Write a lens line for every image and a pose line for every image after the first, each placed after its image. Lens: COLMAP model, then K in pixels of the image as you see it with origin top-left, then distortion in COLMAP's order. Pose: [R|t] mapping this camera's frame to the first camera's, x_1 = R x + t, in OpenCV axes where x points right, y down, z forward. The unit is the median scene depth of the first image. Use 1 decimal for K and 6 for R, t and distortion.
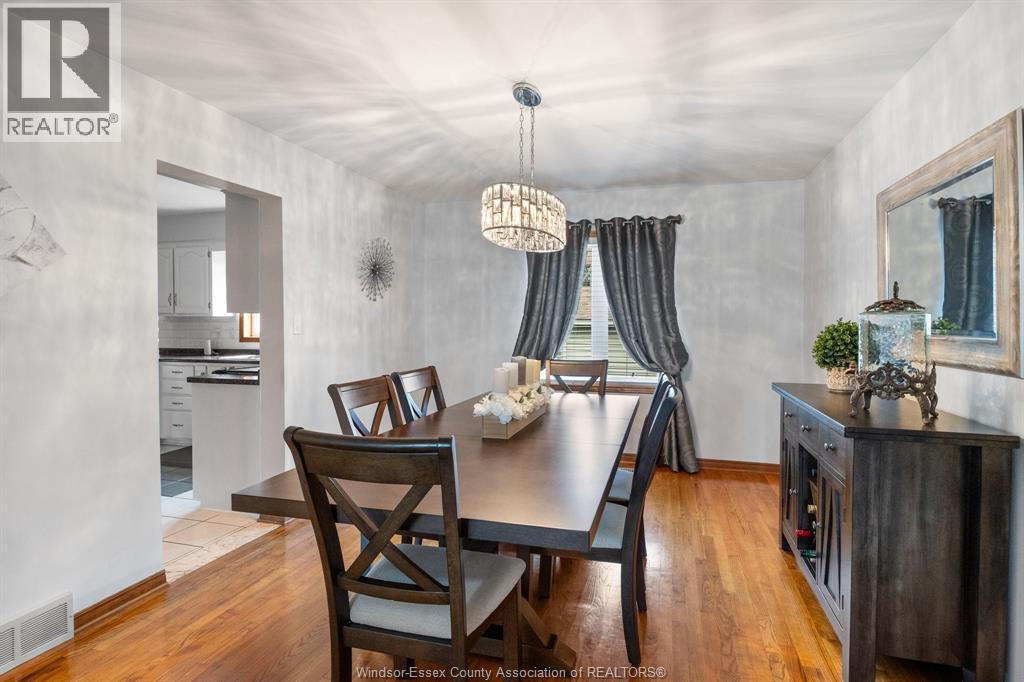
lens RADIAL K [[531.8, 0, 509.8], [0, 531.8, 317.6], [0, 0, 1]] dist [0.001233, 0.000157]
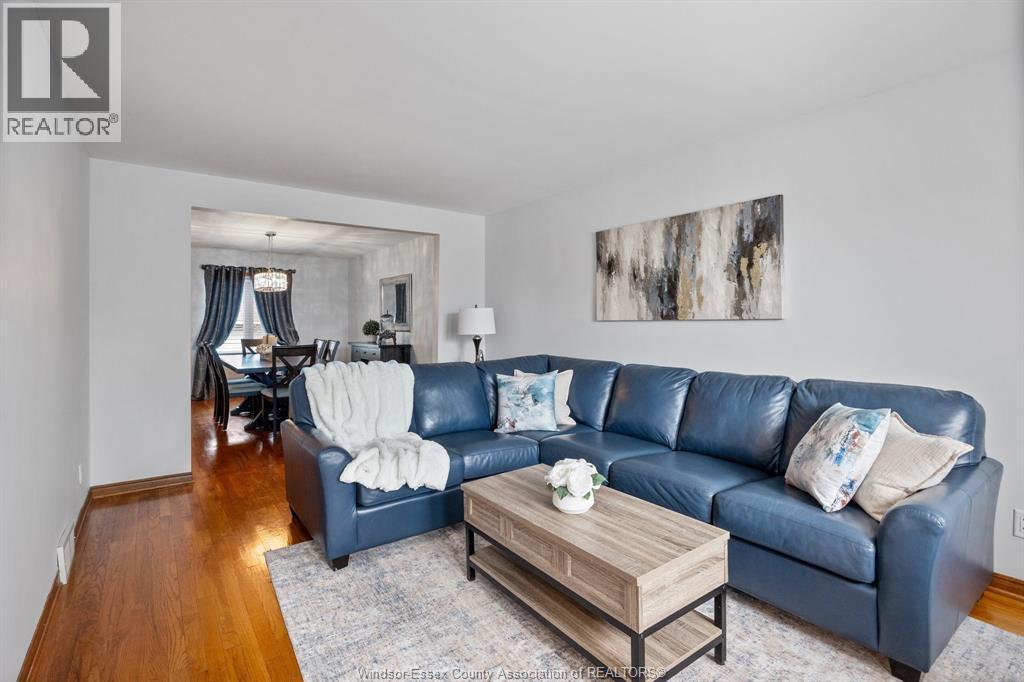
lens RADIAL K [[531.8, 0, 509.8], [0, 531.8, 317.6], [0, 0, 1]] dist [0.001233, 0.000157]
pose [[0.611099, -0.003249, 0.791548, -0.999188], [0.001059, 0.999994, 0.003287, -0.012858], [-0.791554, -0.001171, 0.611099, -1.153001]]
